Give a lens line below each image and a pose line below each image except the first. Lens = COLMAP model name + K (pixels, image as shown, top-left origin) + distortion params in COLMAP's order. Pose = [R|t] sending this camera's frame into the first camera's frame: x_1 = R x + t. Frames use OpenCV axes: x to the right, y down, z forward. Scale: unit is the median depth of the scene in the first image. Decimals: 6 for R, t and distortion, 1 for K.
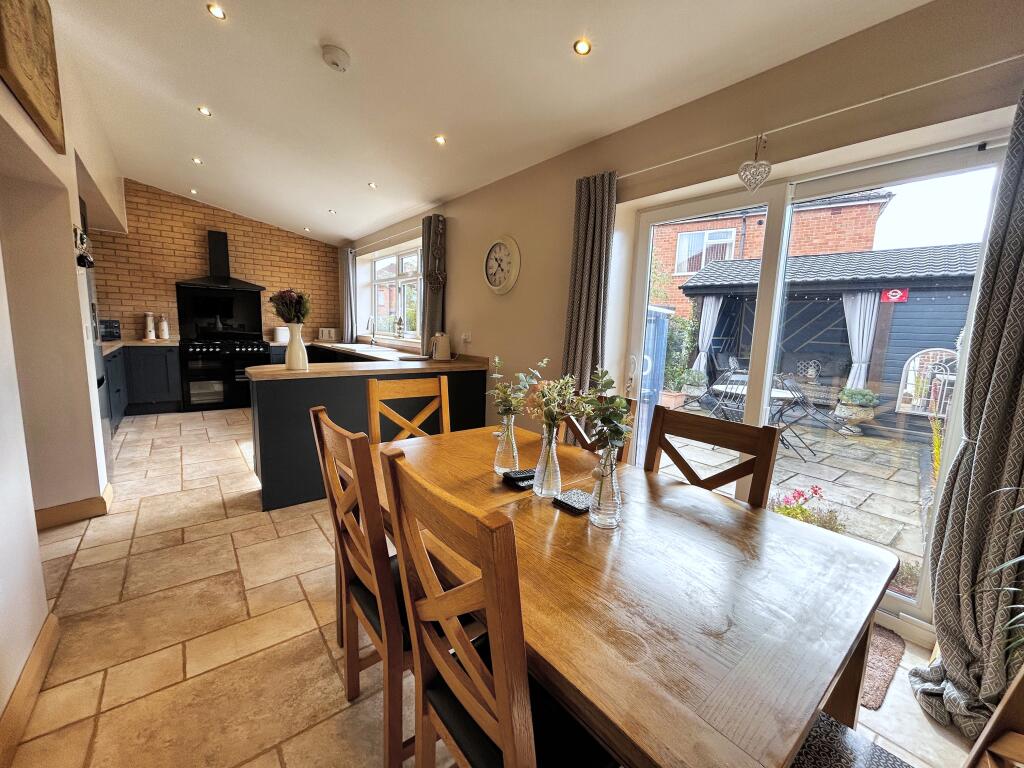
lens RADIAL K [[412.2, 0, 510.2], [0, 412.2, 384.2], [0, 0, 1]] dist [-0.004577, 0.000320]
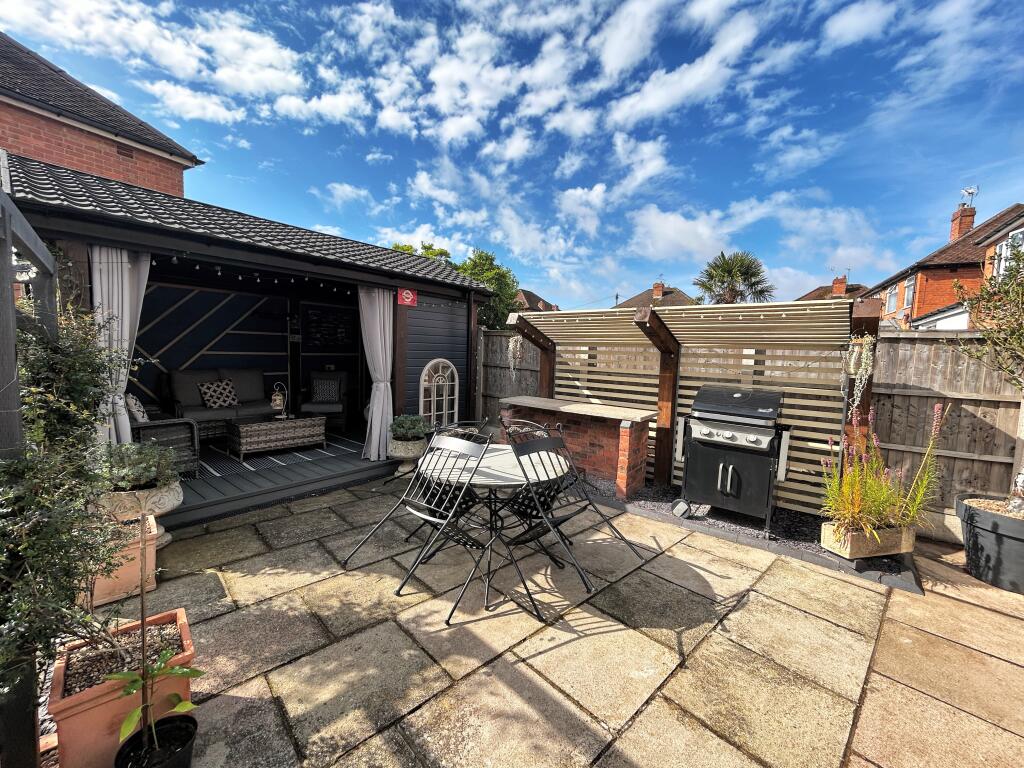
lens RADIAL K [[412.2, 0, 510.2], [0, 412.2, 384.2], [0, 0, 1]] dist [-0.004577, 0.000320]
pose [[-0.080980, -0.114750, 0.990088, 0.097600], [0.107973, 0.986495, 0.123165, -0.133385], [-0.990850, 0.116877, -0.067496, 0.955630]]
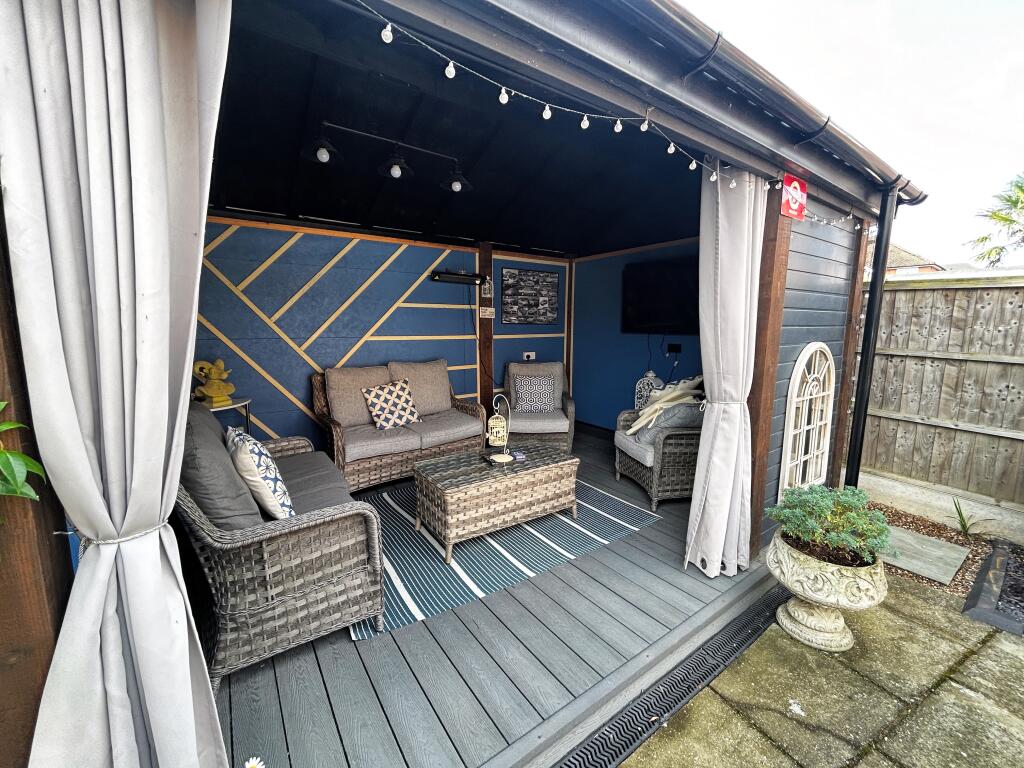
lens RADIAL K [[412.2, 0, 510.2], [0, 412.2, 384.2], [0, 0, 1]] dist [-0.004577, 0.000320]
pose [[0.191849, -0.169257, 0.966719, 0.583950], [0.142363, 0.979398, 0.143225, -0.158405], [-0.971044, 0.110147, 0.211992, 1.286414]]
